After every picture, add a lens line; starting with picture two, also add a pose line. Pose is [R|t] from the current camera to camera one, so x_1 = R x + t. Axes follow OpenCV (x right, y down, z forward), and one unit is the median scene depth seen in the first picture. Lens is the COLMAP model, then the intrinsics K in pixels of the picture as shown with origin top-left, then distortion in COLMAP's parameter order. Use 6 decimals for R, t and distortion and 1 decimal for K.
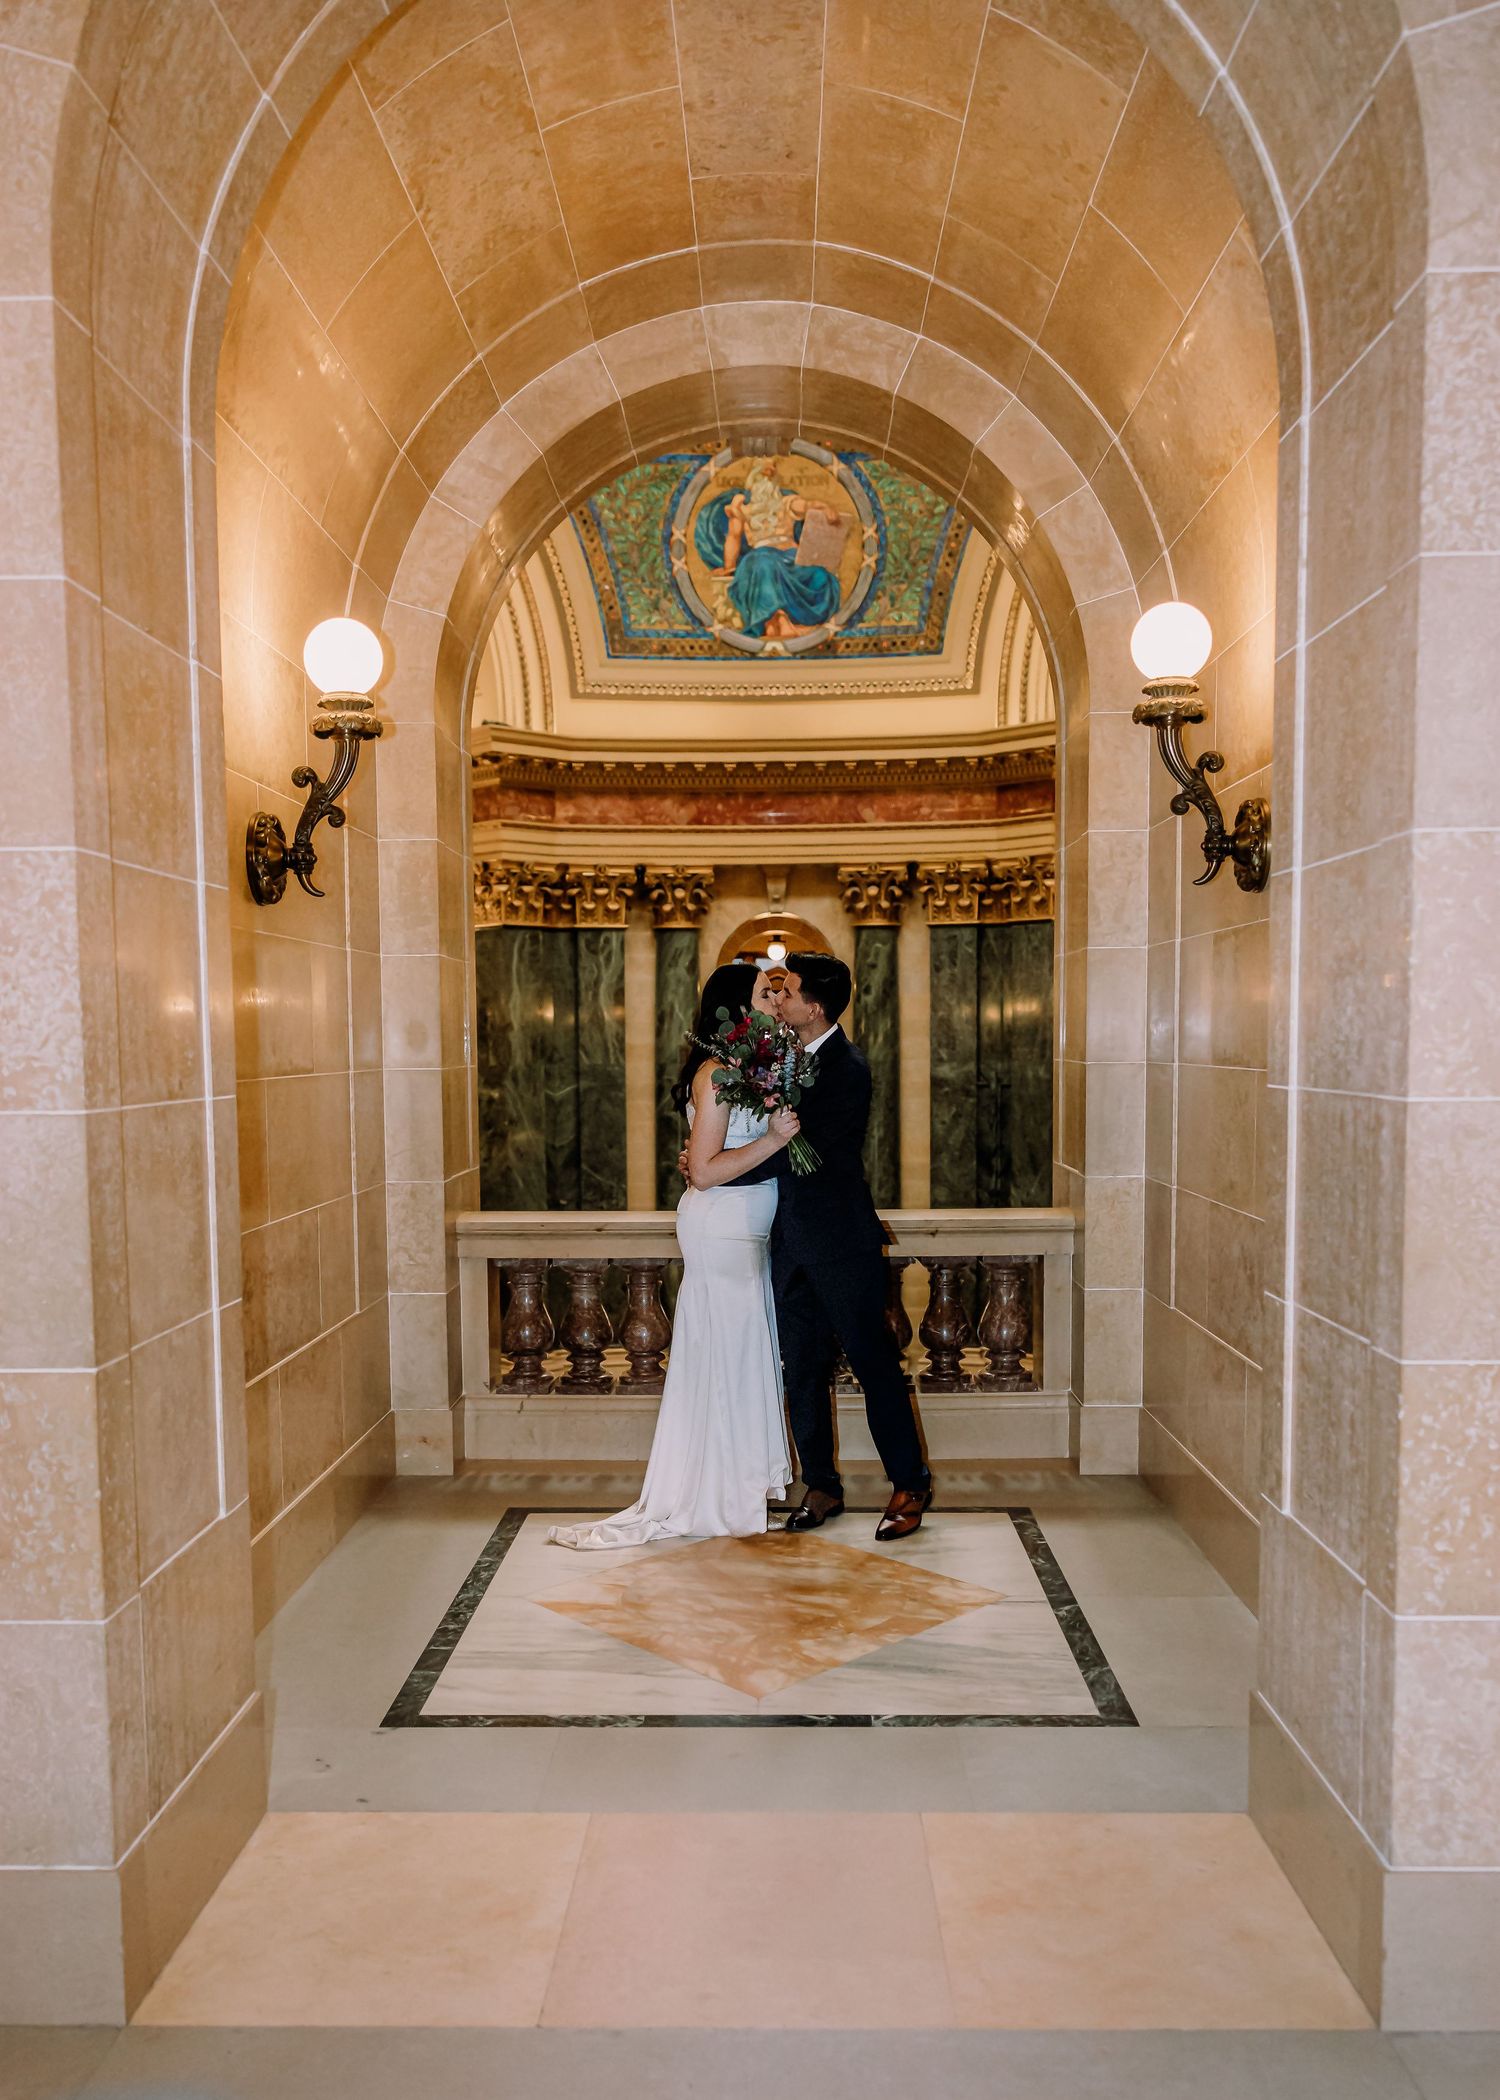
lens RADIAL K [[1719.6, 0, 738.2], [0, 1719.6, 1194.3], [0, 0, 1]] dist [0.010571, 0.007703]
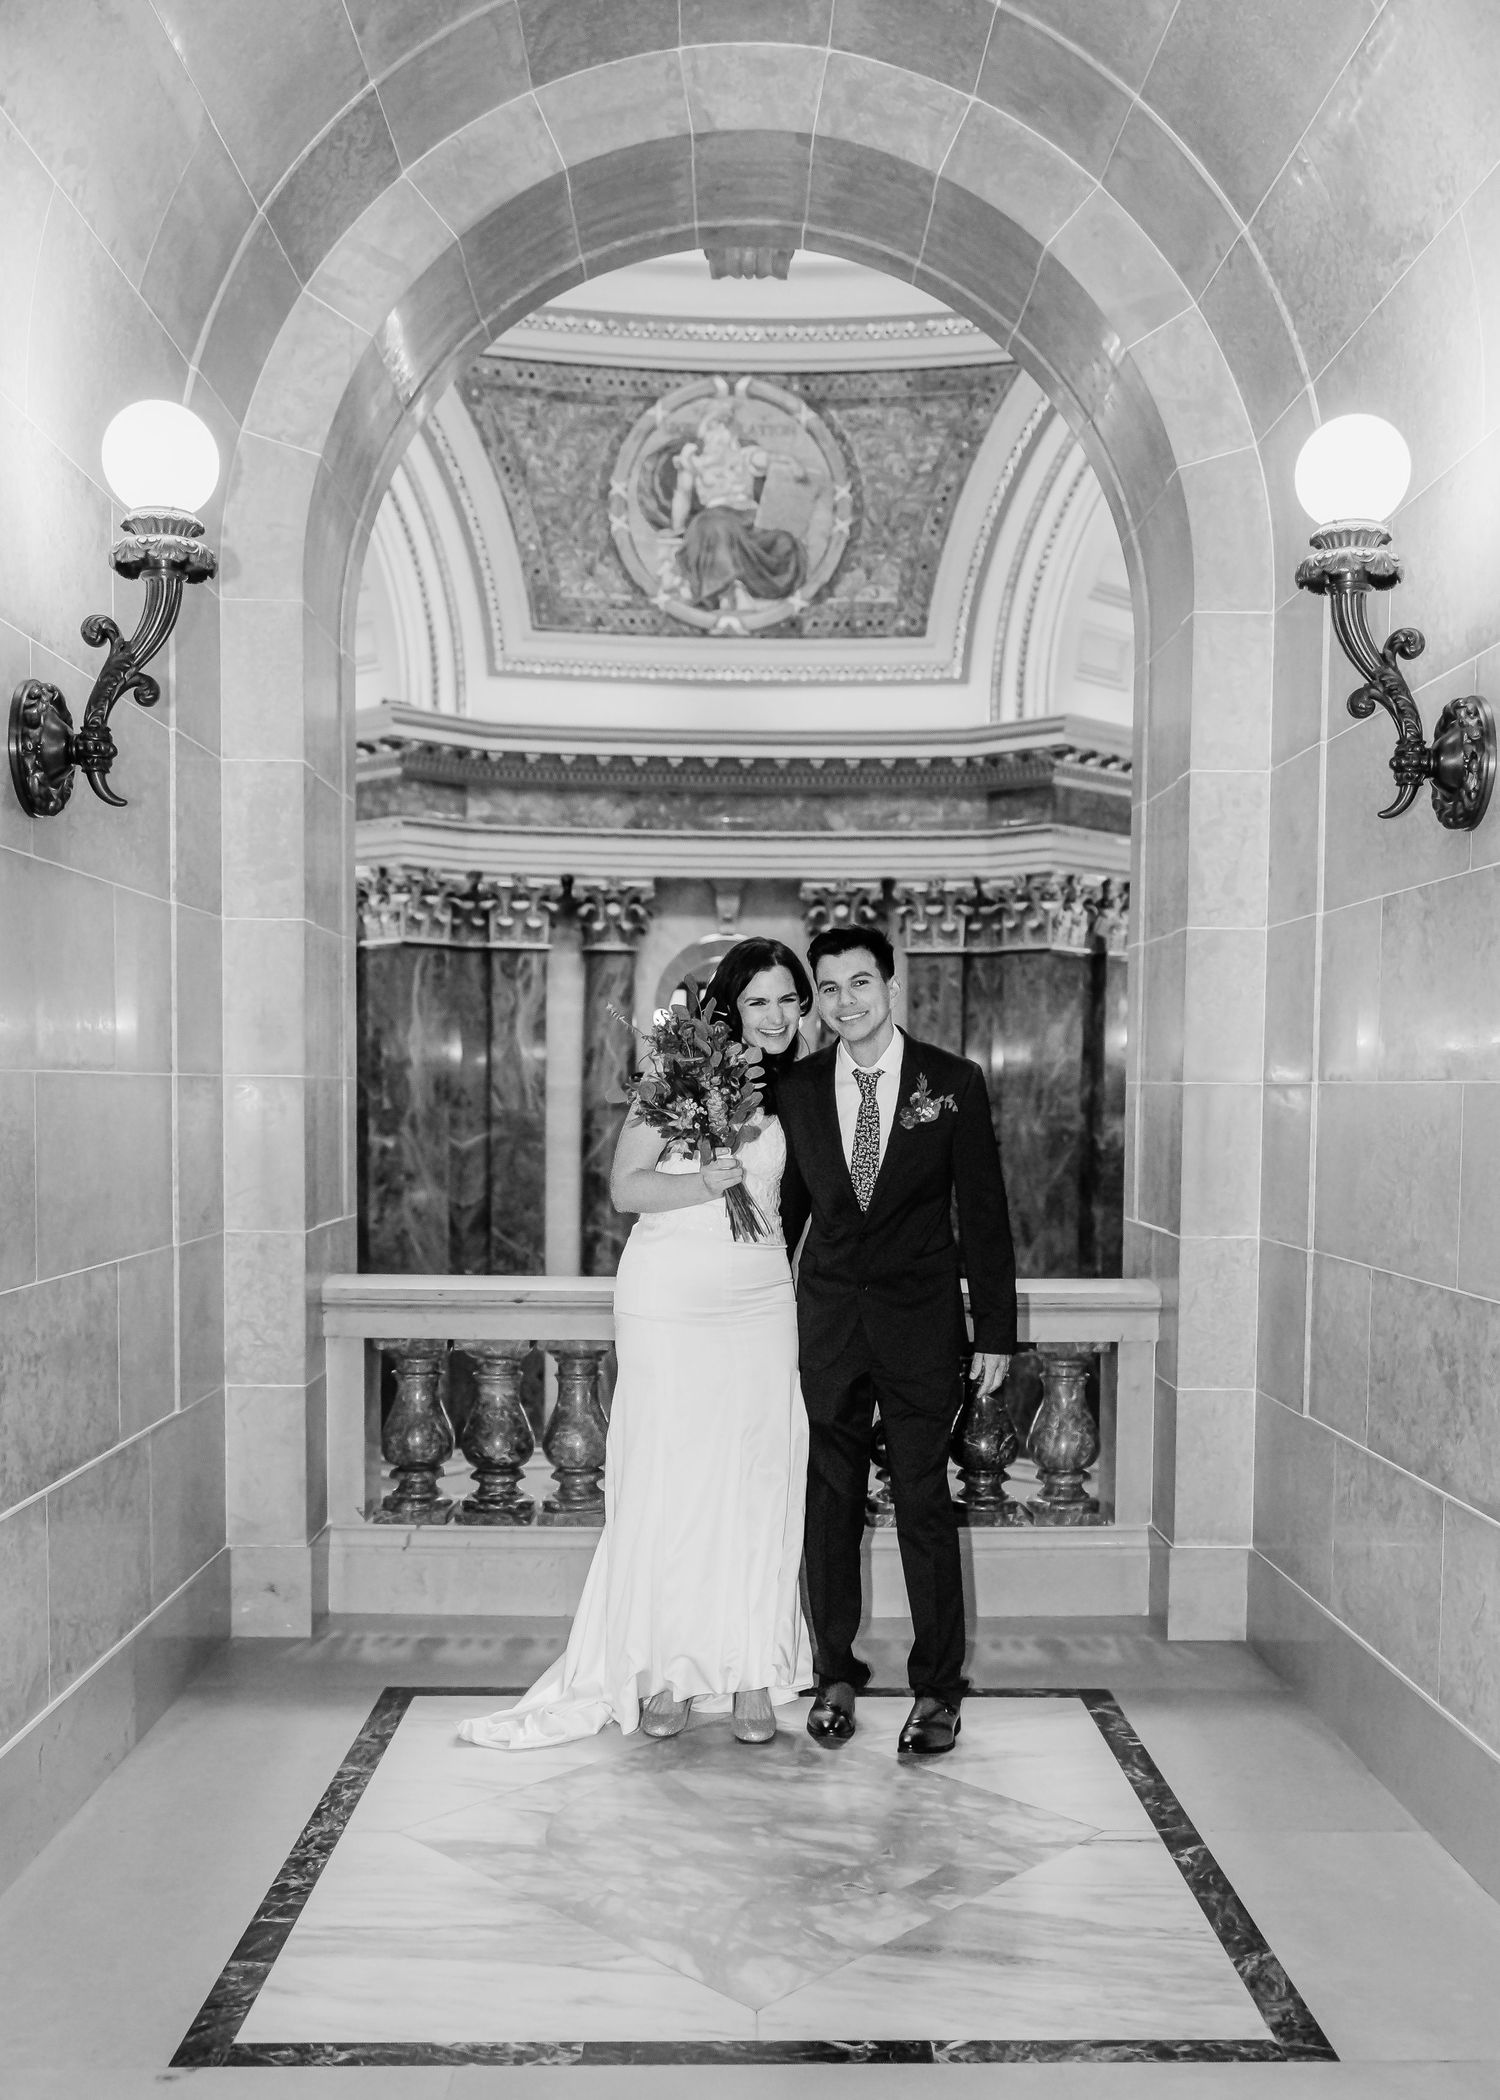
lens RADIAL K [[1937.9, 0, 762.4], [0, 1937.9, 1222.6], [0, 0, 1]] dist [0.013950, -0.000801]
pose [[0.998720, 0.013971, 0.048613, -0.018994], [-0.012767, 0.999606, -0.024996, 0.007145], [-0.048943, 0.024343, 0.998505, 0.180843]]
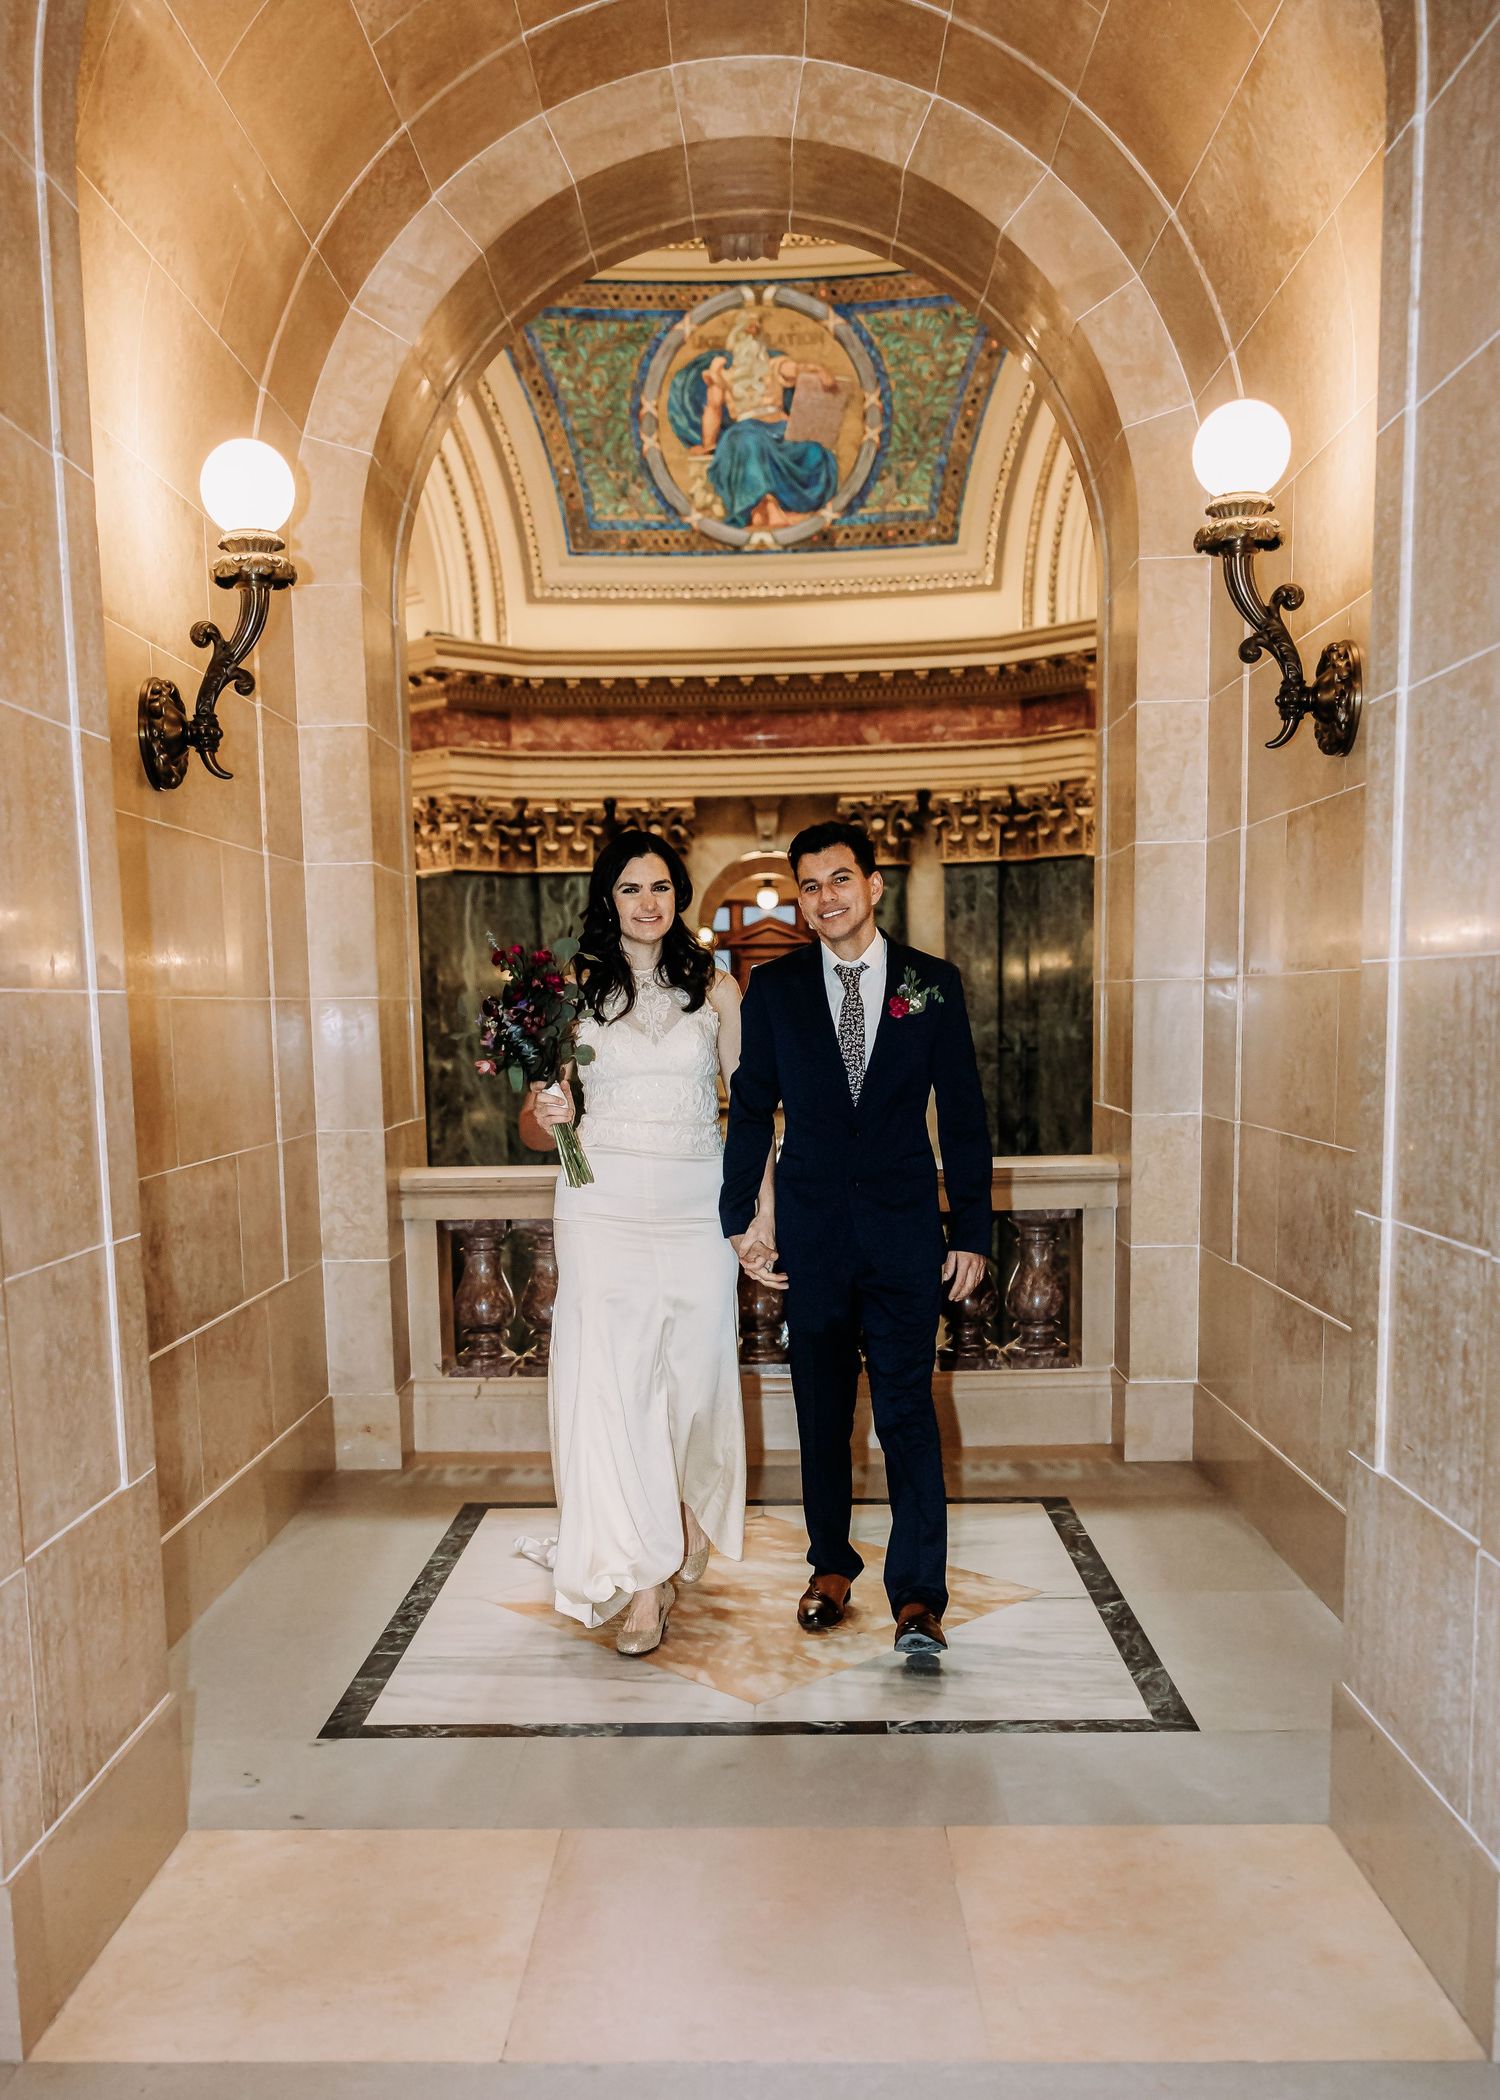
lens RADIAL K [[1937.9, 0, 697.3], [0, 1937.9, 1303.6], [0, 0, 1]] dist [0.013950, -0.000801]
pose [[0.999825, -0.010216, -0.015646, 0.000042], [0.011109, 0.998252, 0.058044, 0.025888], [0.015025, -0.058207, 0.998191, 0.030269]]
